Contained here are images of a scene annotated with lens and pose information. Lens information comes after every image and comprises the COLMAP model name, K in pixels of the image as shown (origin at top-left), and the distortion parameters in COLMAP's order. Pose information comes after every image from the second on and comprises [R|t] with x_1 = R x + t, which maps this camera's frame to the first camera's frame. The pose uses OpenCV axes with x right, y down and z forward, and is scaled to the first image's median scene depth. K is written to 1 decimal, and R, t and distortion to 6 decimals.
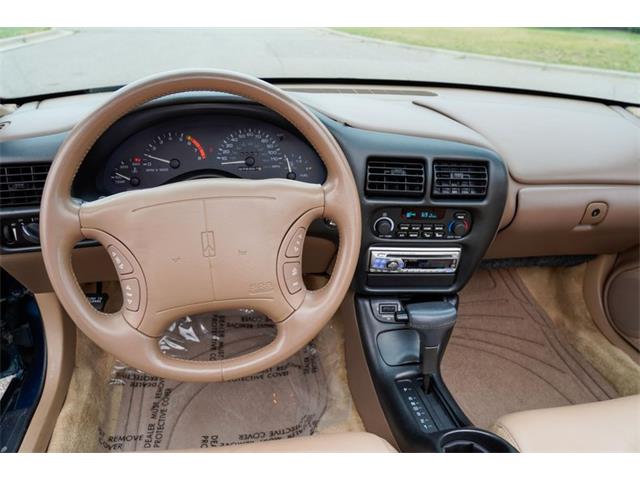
lens RADIAL K [[479.3, 0, 321.4], [0, 479.3, 229.4], [0, 0, 1]] dist [-0.129998, 0.094526]
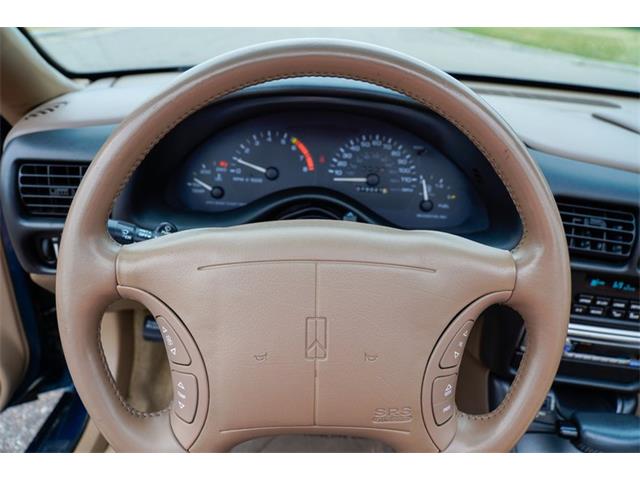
lens RADIAL K [[479.3, 0, 321.4], [0, 479.3, 229.4], [0, 0, 1]] dist [-0.129998, 0.094526]
pose [[0.978602, 0.113834, -0.171407, -0.095507], [-0.111364, 0.993490, 0.023989, -0.078576], [0.173022, -0.004387, 0.984908, 0.275555]]
